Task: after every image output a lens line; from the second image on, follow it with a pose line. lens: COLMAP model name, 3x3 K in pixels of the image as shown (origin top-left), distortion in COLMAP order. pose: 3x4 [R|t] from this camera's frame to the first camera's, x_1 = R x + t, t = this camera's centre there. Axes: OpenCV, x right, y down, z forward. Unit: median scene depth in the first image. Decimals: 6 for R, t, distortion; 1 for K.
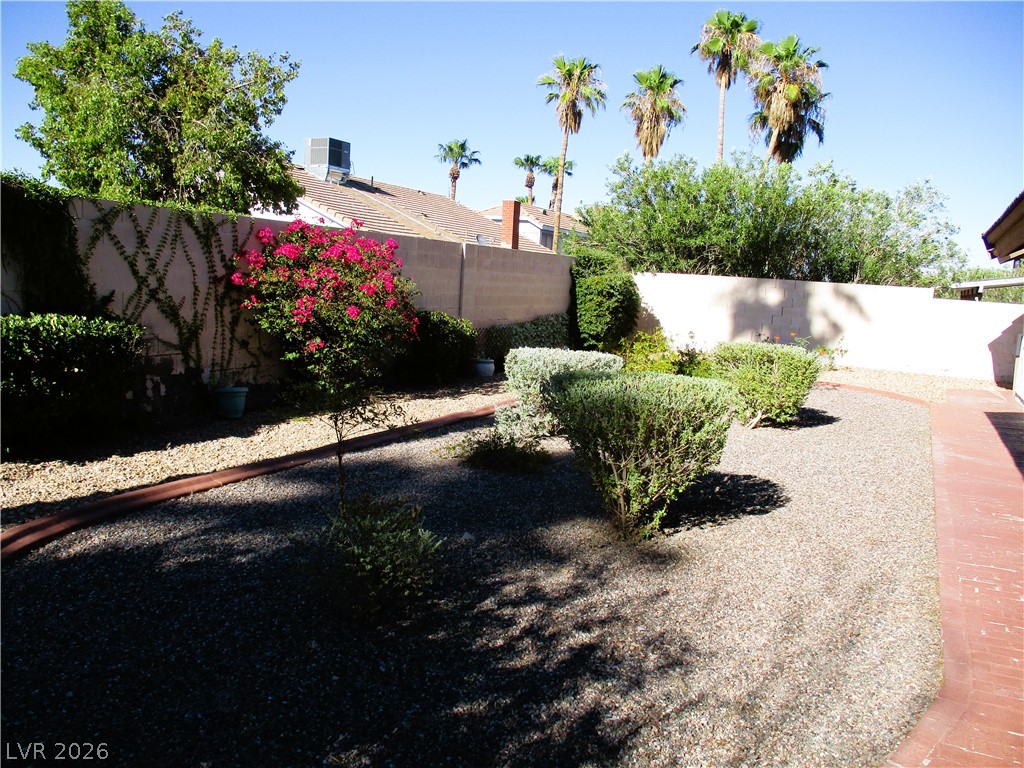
lens RADIAL K [[848.9, 0, 513.4], [0, 848.9, 381.6], [0, 0, 1]] dist [-0.035345, 0.009688]
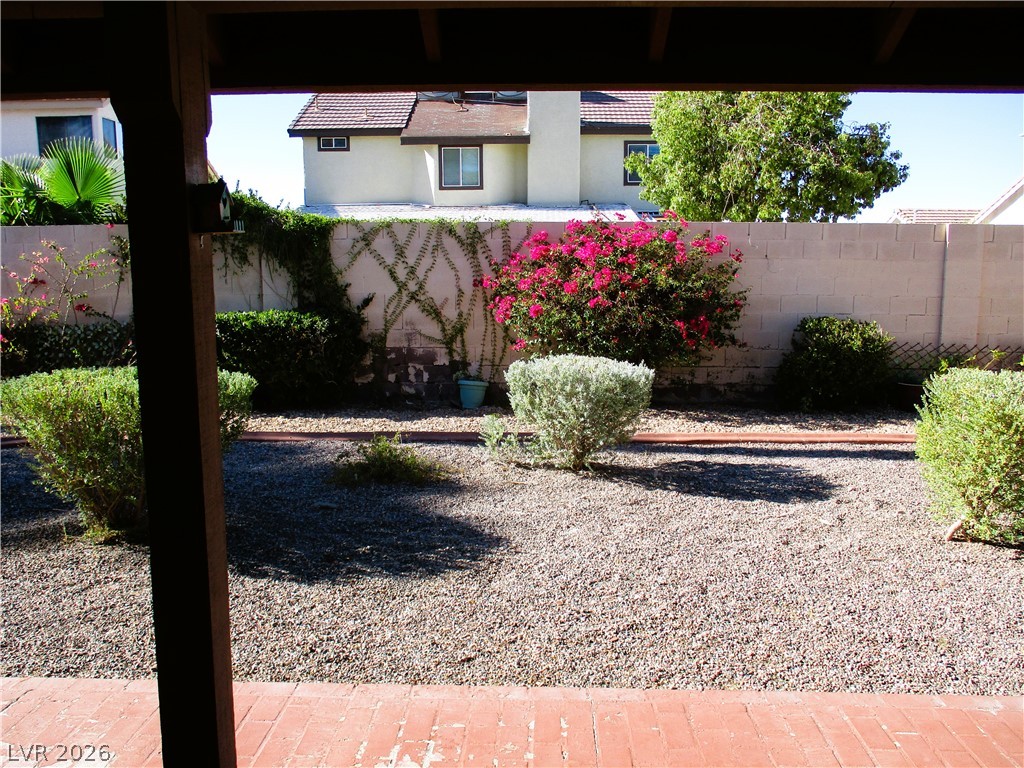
lens RADIAL K [[848.9, 0, 513.0], [0, 848.9, 388.3], [0, 0, 1]] dist [-0.035345, 0.009688]
pose [[0.402329, 0.083398, -0.911689, 0.678671], [-0.092109, 0.994477, 0.050323, -0.042853], [0.910850, 0.063728, 0.407788, 0.589575]]
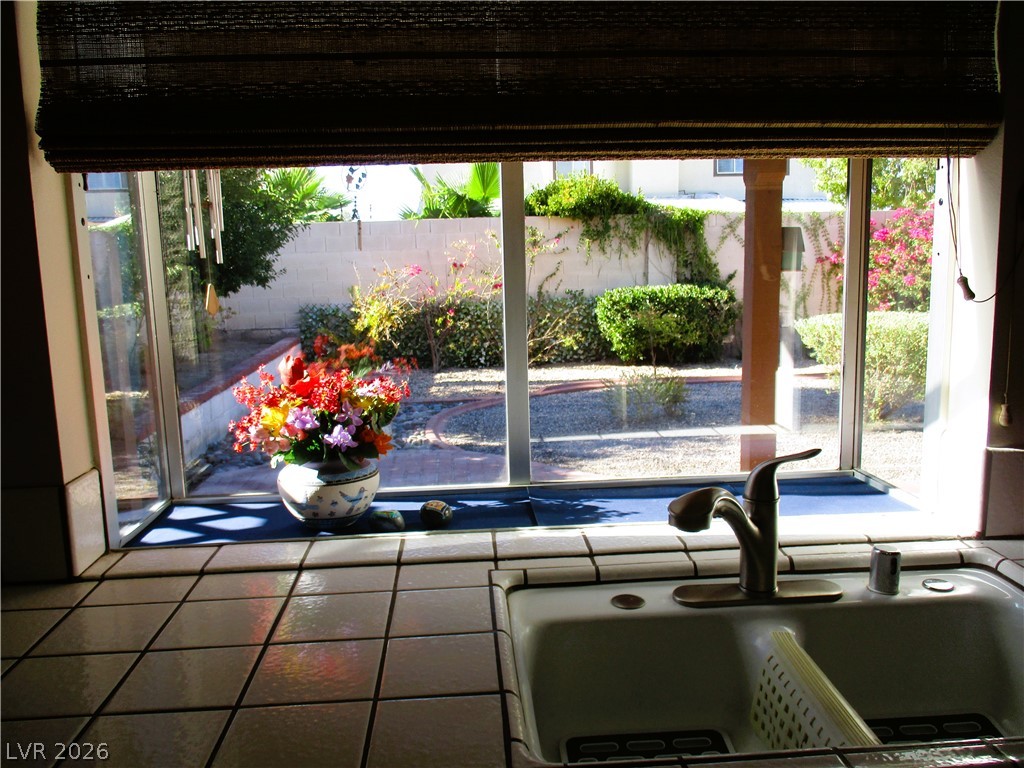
lens RADIAL K [[848.9, 0, 512.4], [0, 848.9, 380.3], [0, 0, 1]] dist [-0.035345, 0.009688]
pose [[0.485007, 0.070173, -0.871690, 0.617935], [-0.062986, 0.996990, 0.045214, 0.045214], [0.872239, 0.032975, 0.487967, -0.111195]]
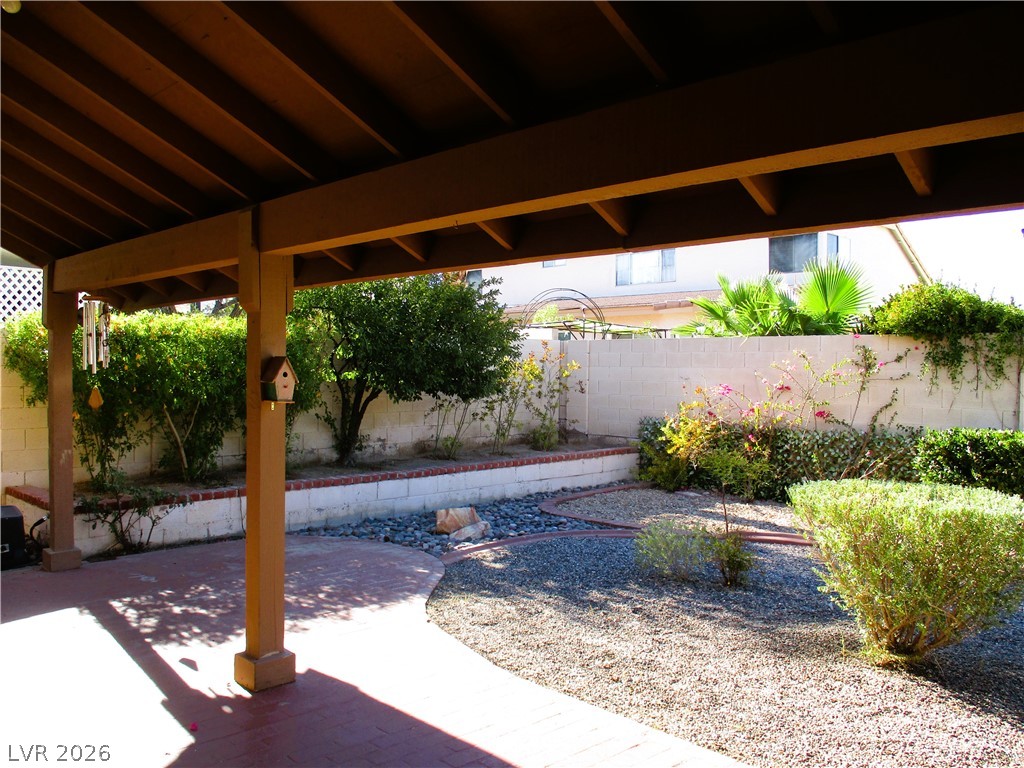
lens RADIAL K [[848.9, 0, 508.4], [0, 848.9, 382.8], [0, 0, 1]] dist [-0.035345, 0.009688]
pose [[-0.351369, -0.036474, -0.935526, 0.659292], [-0.152861, 0.988067, 0.018890, -0.039246], [0.923674, 0.149643, -0.352751, 0.523151]]
